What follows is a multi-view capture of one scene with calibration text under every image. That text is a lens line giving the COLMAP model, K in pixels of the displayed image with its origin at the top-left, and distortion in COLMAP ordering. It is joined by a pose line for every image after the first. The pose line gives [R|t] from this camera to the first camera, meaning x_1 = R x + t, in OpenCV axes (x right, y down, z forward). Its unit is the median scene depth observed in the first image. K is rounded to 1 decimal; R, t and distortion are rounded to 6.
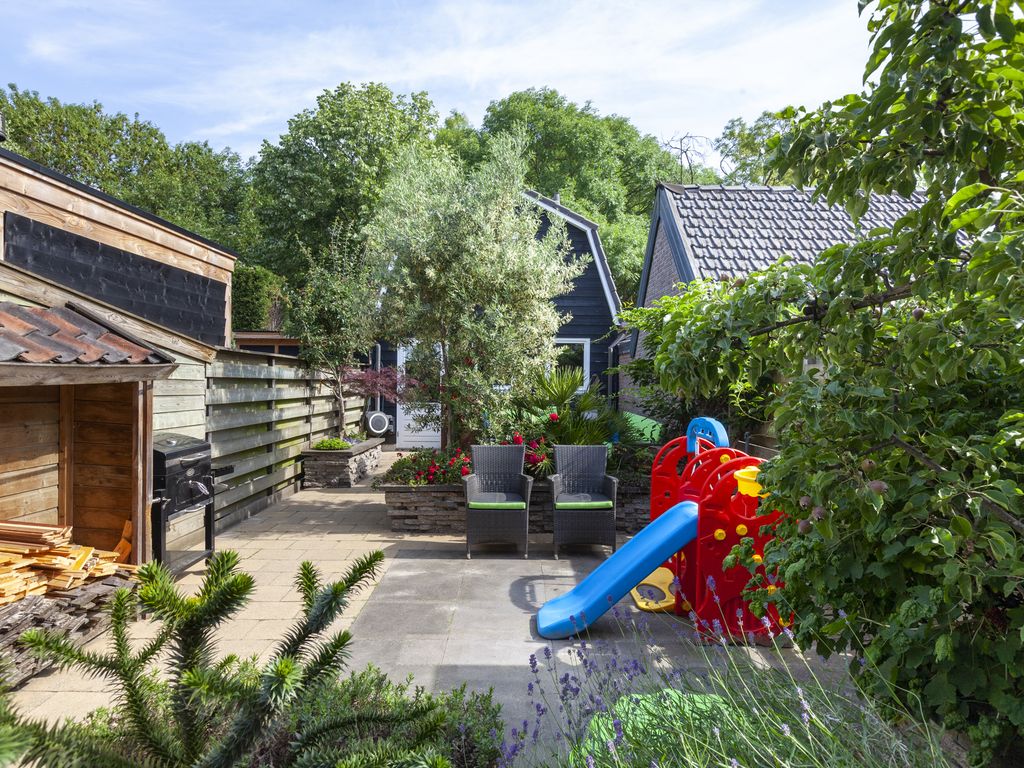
lens RADIAL K [[621.3, 0, 512.0], [0, 621.3, 384.0], [0, 0, 1]] dist [-0.002188, -0.001013]
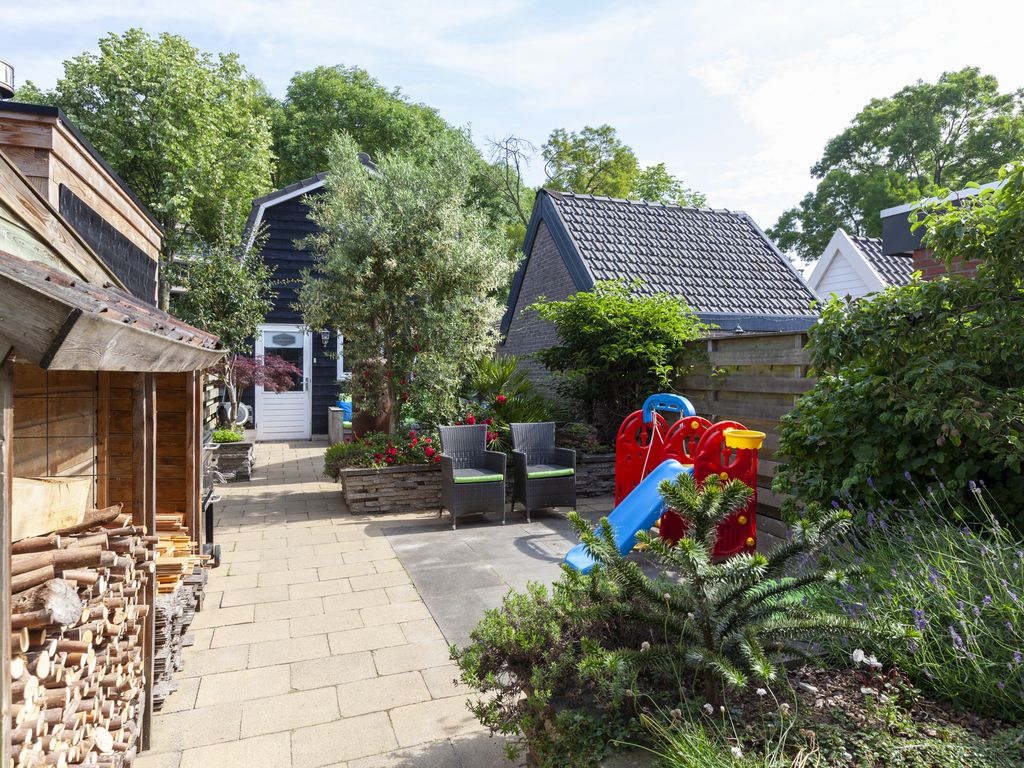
lens RADIAL K [[634.7, 0, 512.8], [0, 634.7, 372.3], [0, 0, 1]] dist [-0.001944, -0.000676]
pose [[0.937778, -0.009020, 0.347119, -0.217156], [0.008996, 0.999958, 0.001679, 0.002904], [-0.347119, 0.001548, 0.937820, -0.047894]]
